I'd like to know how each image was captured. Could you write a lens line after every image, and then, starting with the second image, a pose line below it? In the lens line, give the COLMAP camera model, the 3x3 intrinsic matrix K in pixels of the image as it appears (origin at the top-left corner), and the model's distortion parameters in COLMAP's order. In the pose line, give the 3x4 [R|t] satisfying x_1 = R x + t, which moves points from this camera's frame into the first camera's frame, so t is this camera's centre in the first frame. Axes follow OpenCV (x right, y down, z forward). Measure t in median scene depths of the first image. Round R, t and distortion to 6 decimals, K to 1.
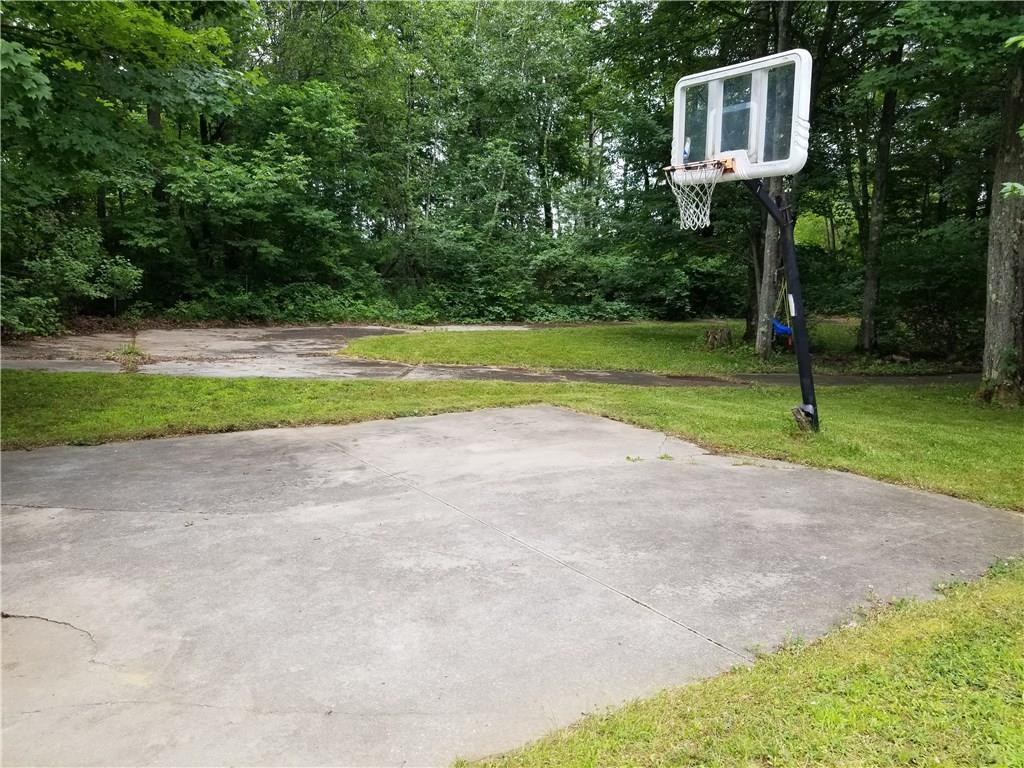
lens RADIAL K [[789.3, 0, 509.7], [0, 789.3, 381.4], [0, 0, 1]] dist [0.001434, -0.000991]
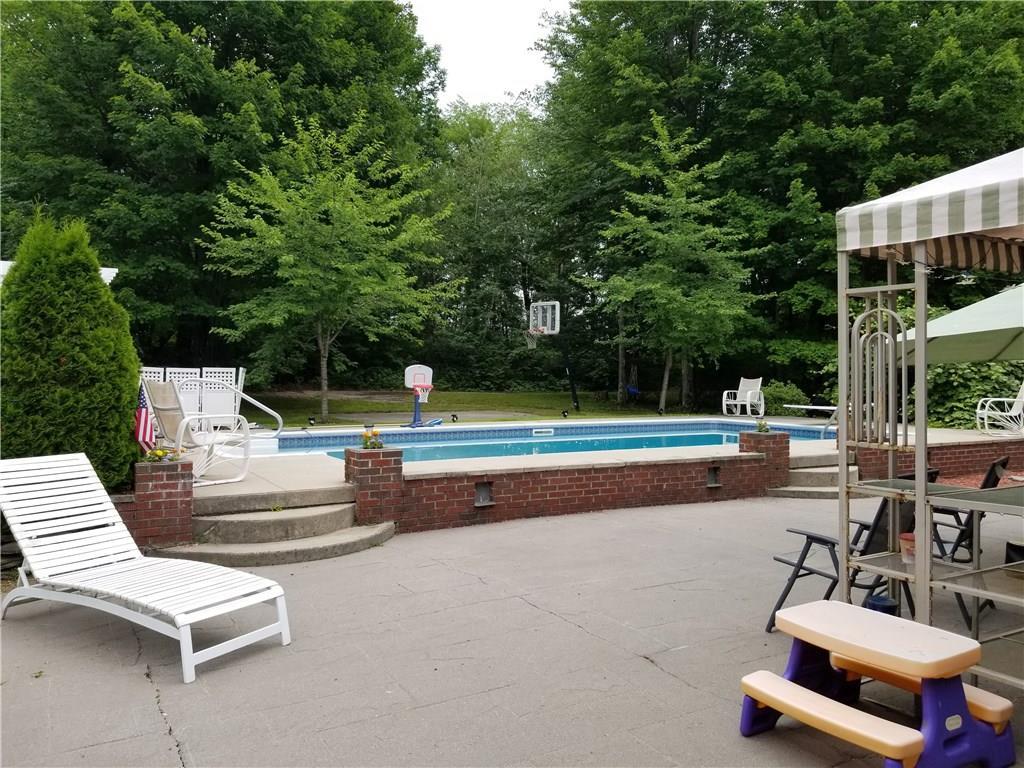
lens RADIAL K [[789.3, 0, 511.8], [0, 789.3, 386.1], [0, 0, 1]] dist [0.001434, -0.000991]
pose [[0.999975, 0.001617, -0.006949, 0.048025], [-0.002325, 0.994658, -0.103204, 0.086369], [0.006745, 0.103217, 0.994636, -0.650442]]
